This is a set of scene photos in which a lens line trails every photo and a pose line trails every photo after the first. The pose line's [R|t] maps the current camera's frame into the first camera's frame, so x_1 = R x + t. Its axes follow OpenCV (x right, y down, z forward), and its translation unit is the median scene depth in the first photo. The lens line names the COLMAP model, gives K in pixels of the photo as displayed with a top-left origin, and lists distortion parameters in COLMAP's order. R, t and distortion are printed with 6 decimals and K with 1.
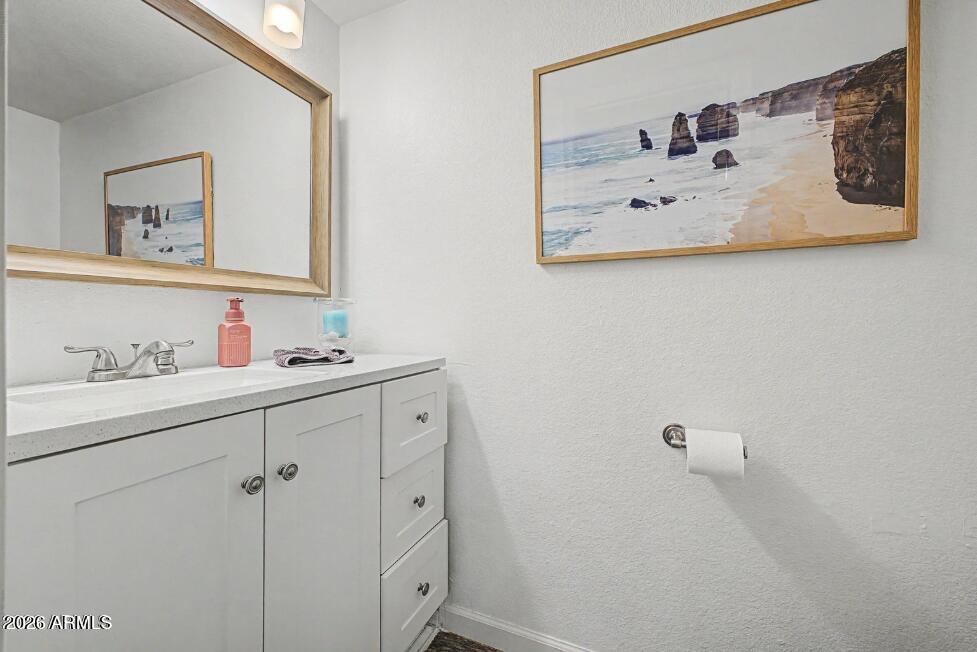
lens RADIAL K [[391.1, 0, 489.3], [0, 391.1, 320.5], [0, 0, 1]] dist [0.020459, -0.000105]
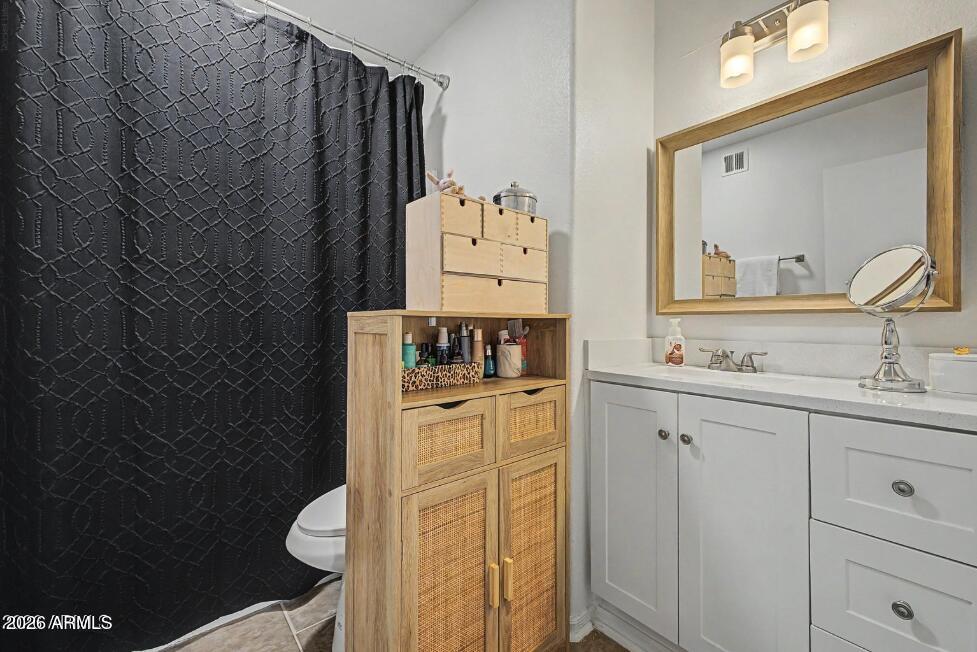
lens RADIAL K [[391.1, 0, 489.3], [0, 391.1, 320.5], [0, 0, 1]] dist [0.020459, -0.000105]
pose [[-0.423379, -0.007840, -0.905919, 0.848698], [-0.006529, 0.999963, -0.005602, -0.041259], [0.905929, 0.003543, -0.423414, 0.696983]]
